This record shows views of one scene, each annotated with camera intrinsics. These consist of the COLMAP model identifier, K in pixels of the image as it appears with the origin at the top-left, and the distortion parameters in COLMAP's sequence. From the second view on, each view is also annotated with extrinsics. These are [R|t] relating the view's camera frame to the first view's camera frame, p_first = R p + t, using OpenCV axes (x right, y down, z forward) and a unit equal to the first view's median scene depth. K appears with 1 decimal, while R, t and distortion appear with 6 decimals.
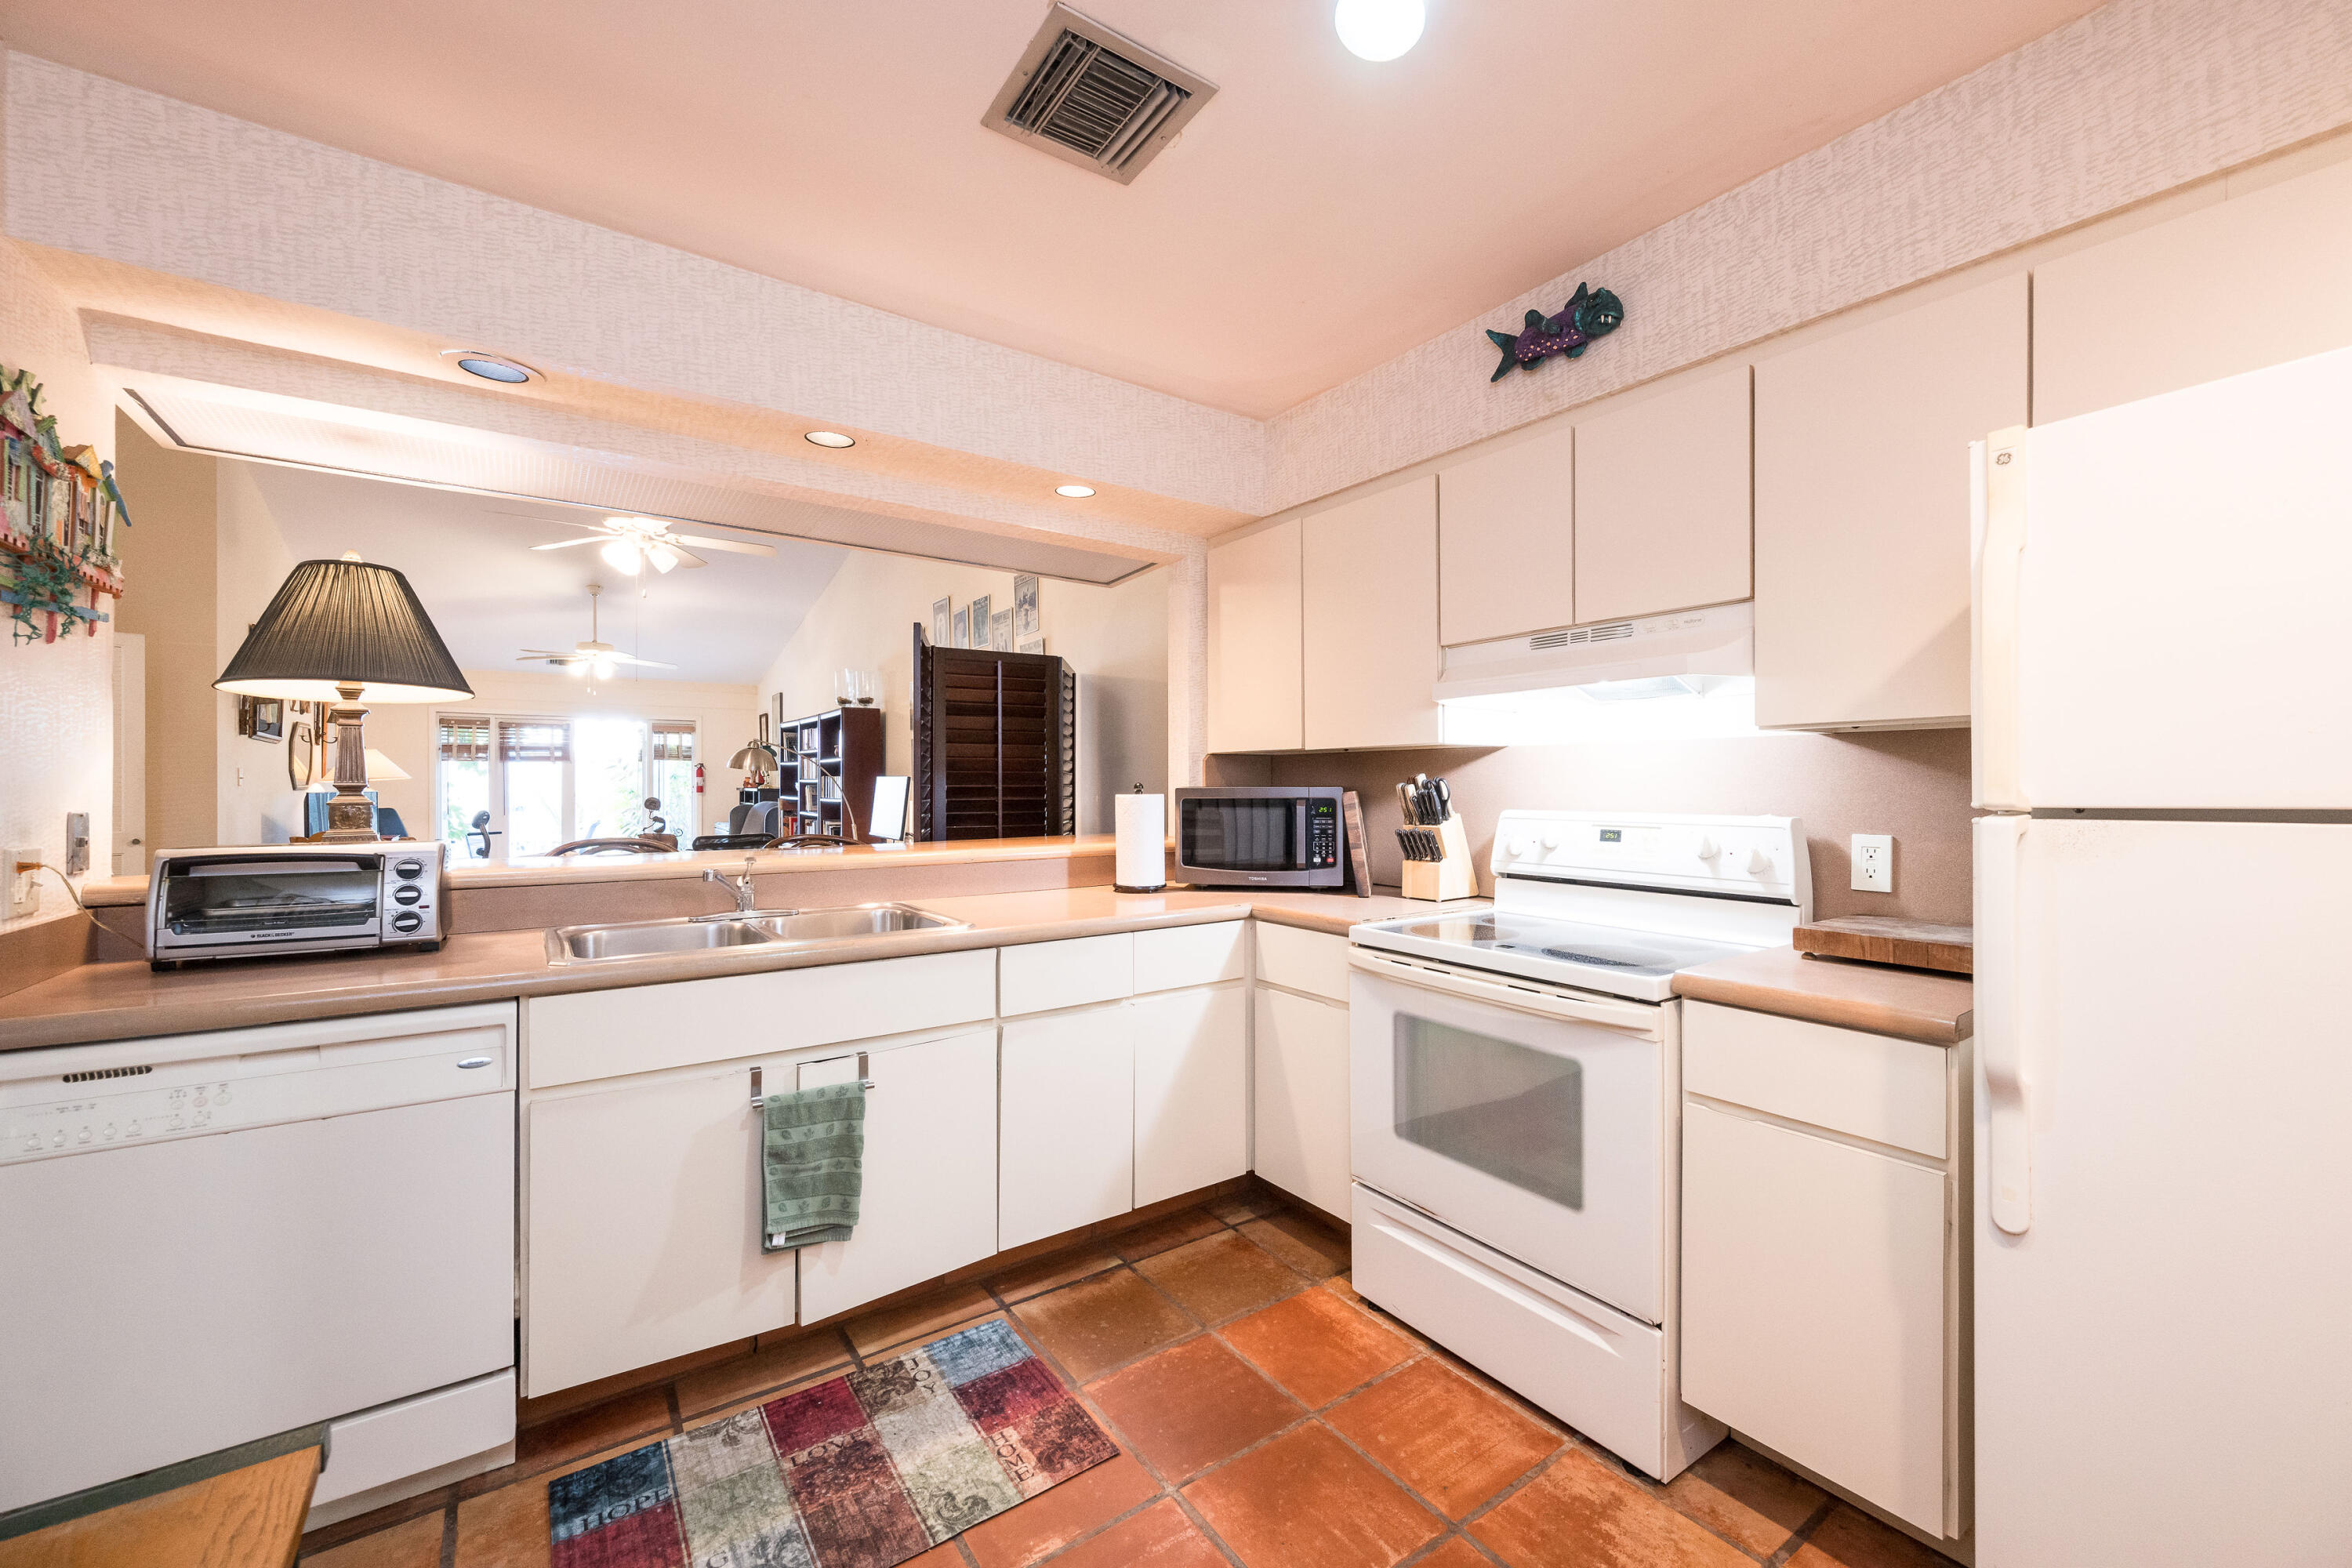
lens RADIAL K [[926.6, 0, 1176.8], [0, 926.6, 790.9], [0, 0, 1]] dist [-0.001856, 0.000206]
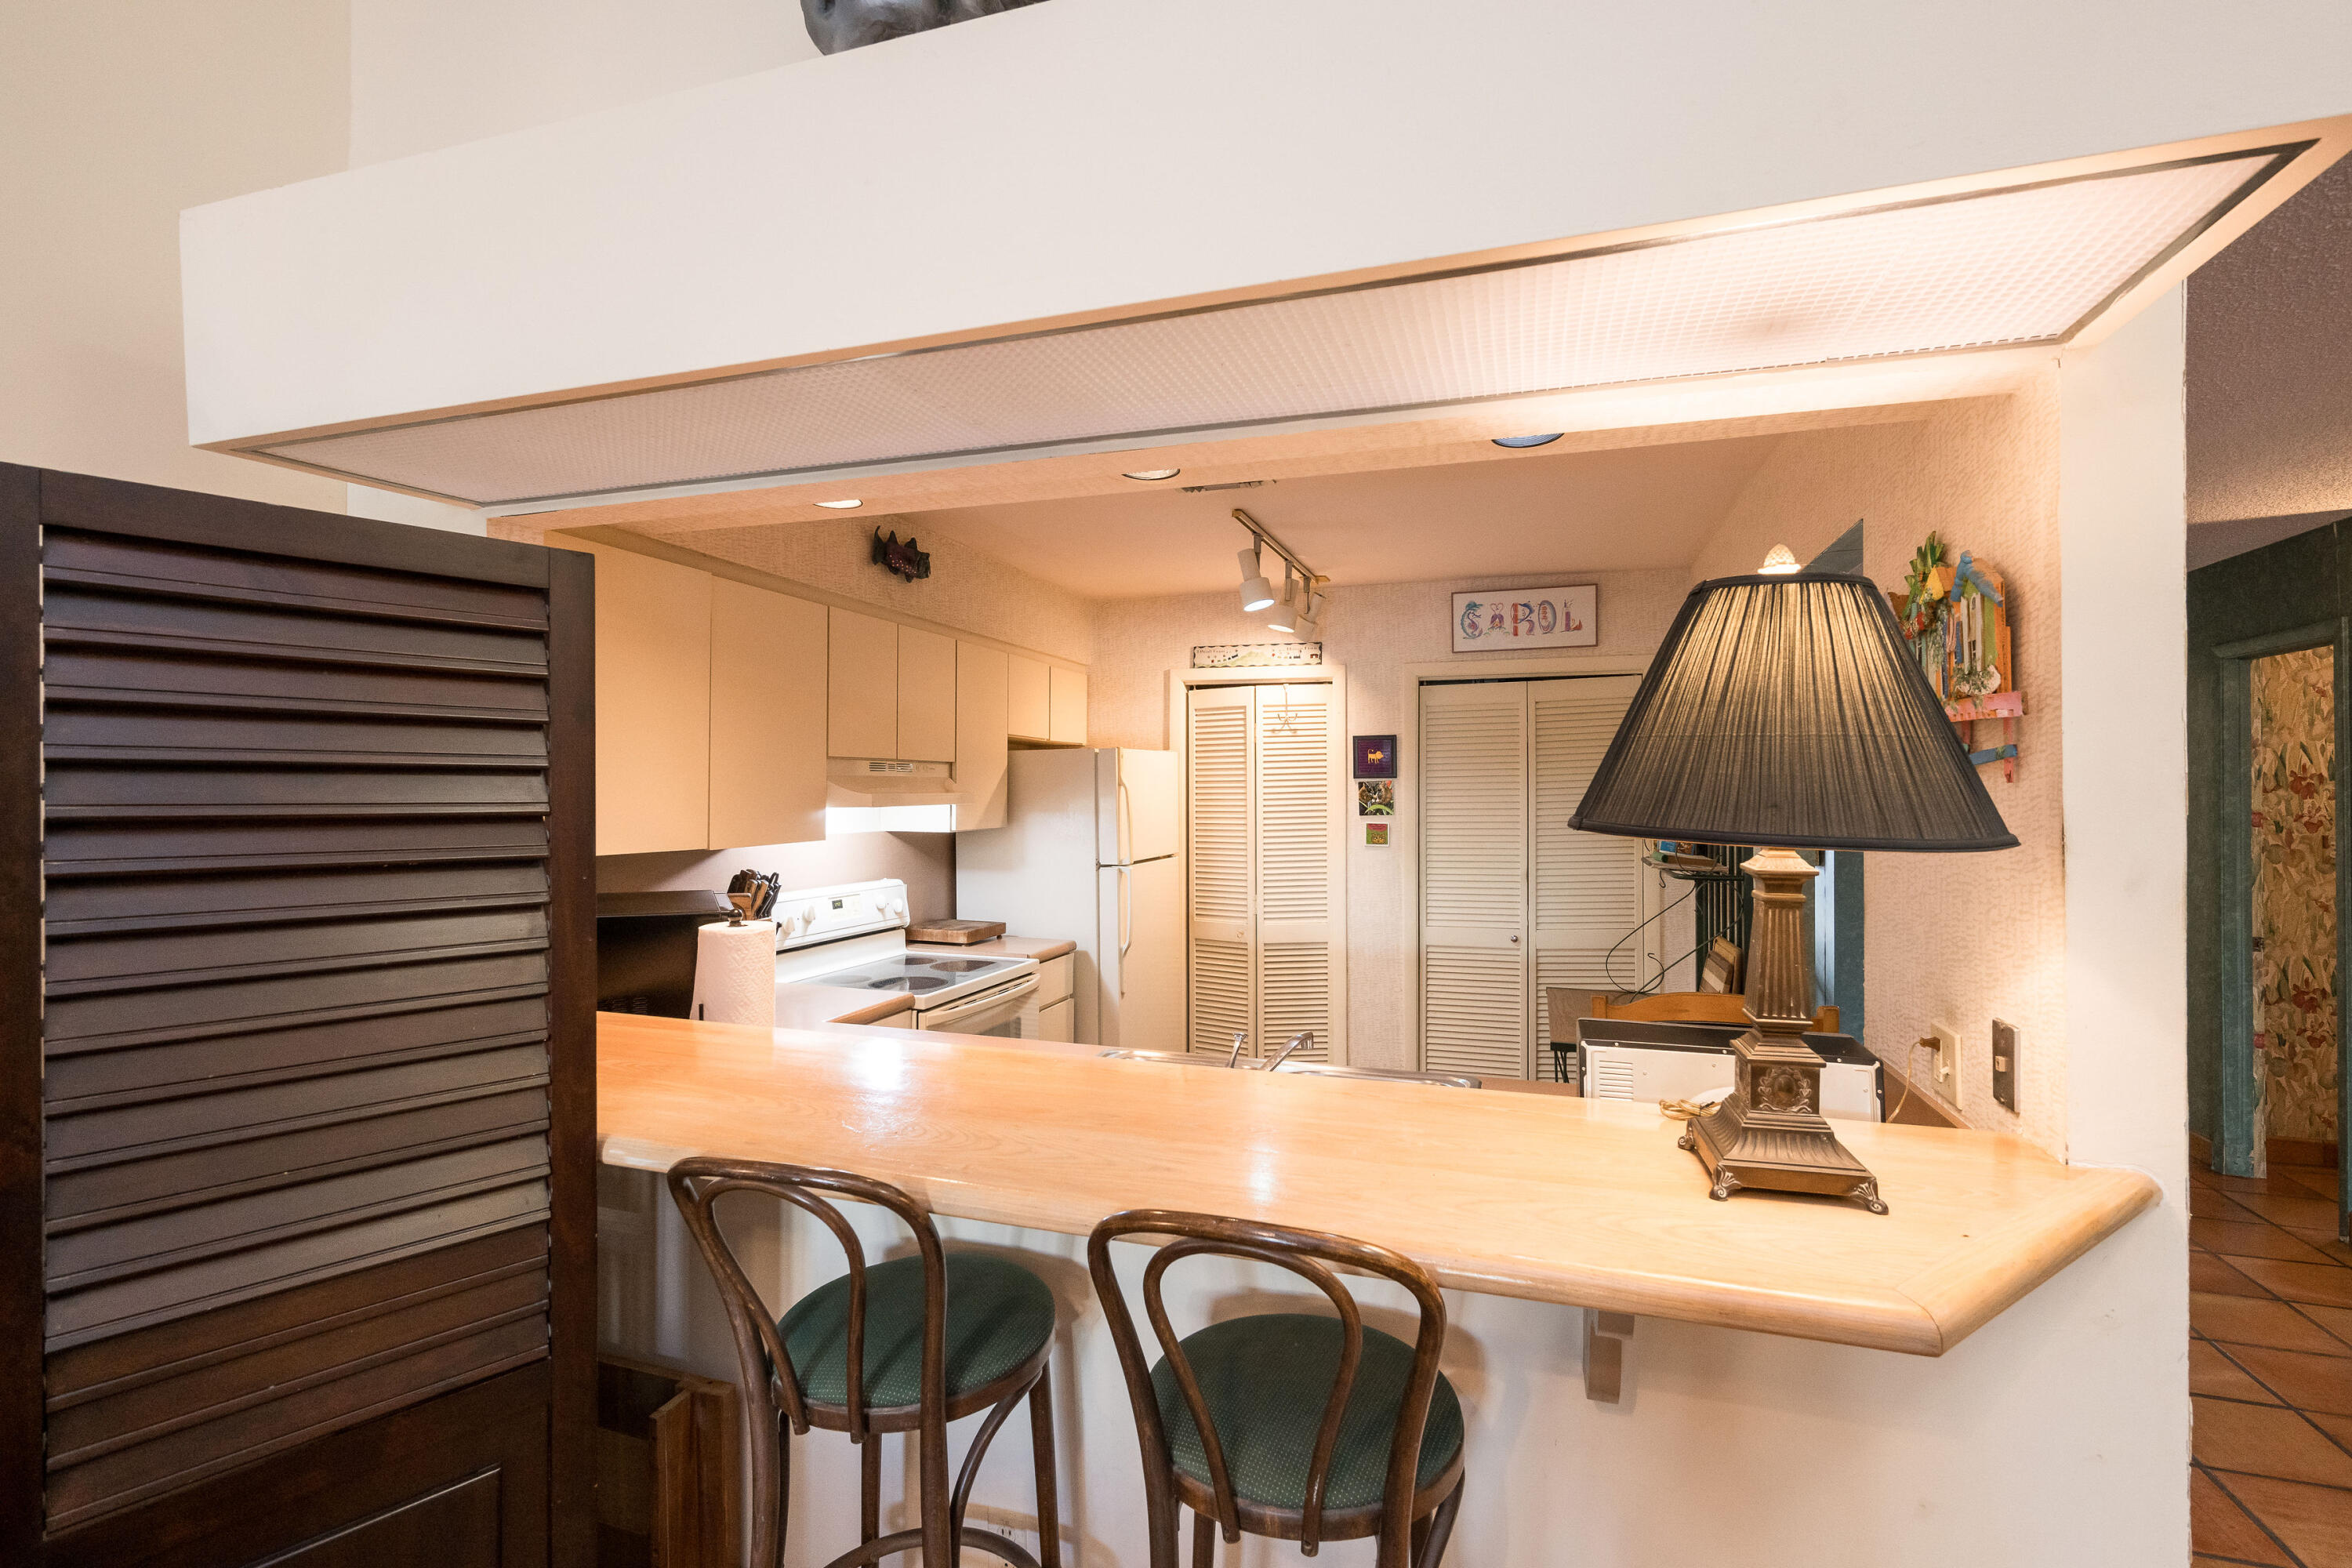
lens RADIAL K [[1053.5, 0, 1174.7], [0, 1053.5, 788.0], [0, 0, 1]] dist [-0.000391, 0.000184]
pose [[-0.588040, 0.000892, 0.808831, -0.248151], [0.000066, 0.999999, -0.001055, -0.028215], [-0.808832, -0.000567, -0.588040, 0.343074]]
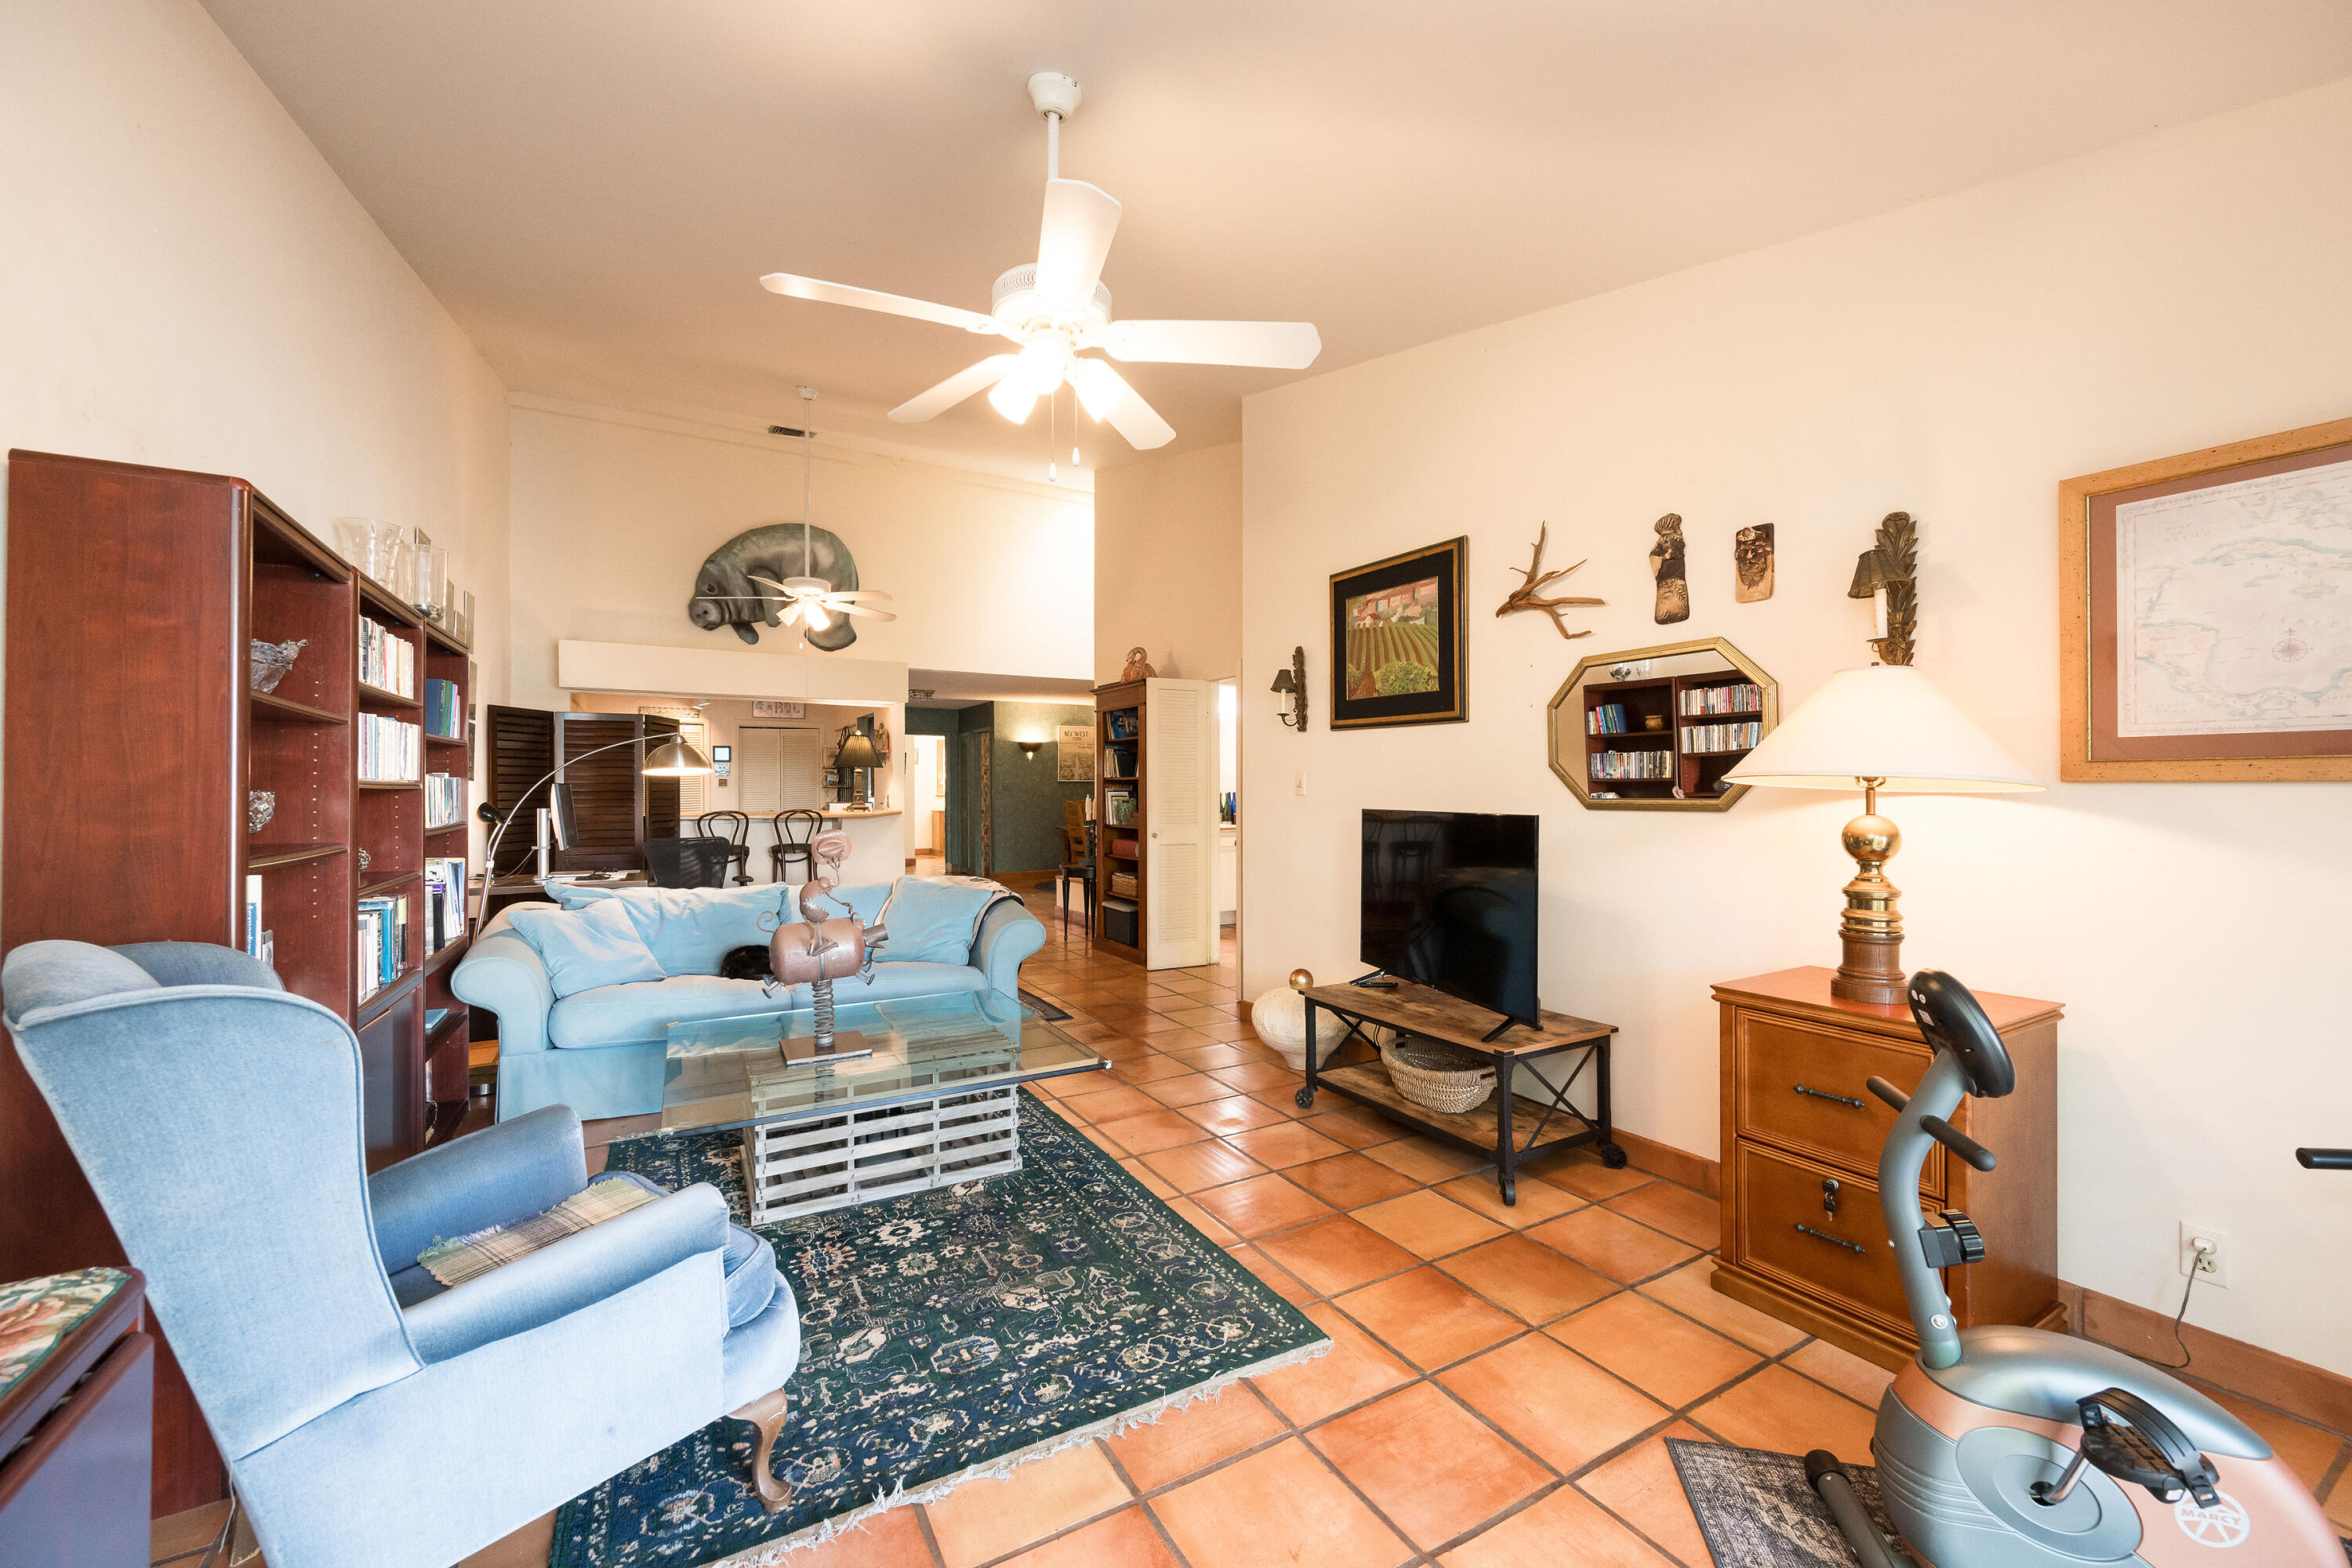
lens RADIAL K [[926.6, 0, 1178.2], [0, 926.6, 783.8], [0, 0, 1]] dist [-0.001856, 0.000206]
pose [[-0.995527, -0.001218, 0.094467, -0.560367], [-0.001113, 0.999999, 0.001161, -0.009408], [-0.094468, 0.001051, -0.995527, 1.026746]]
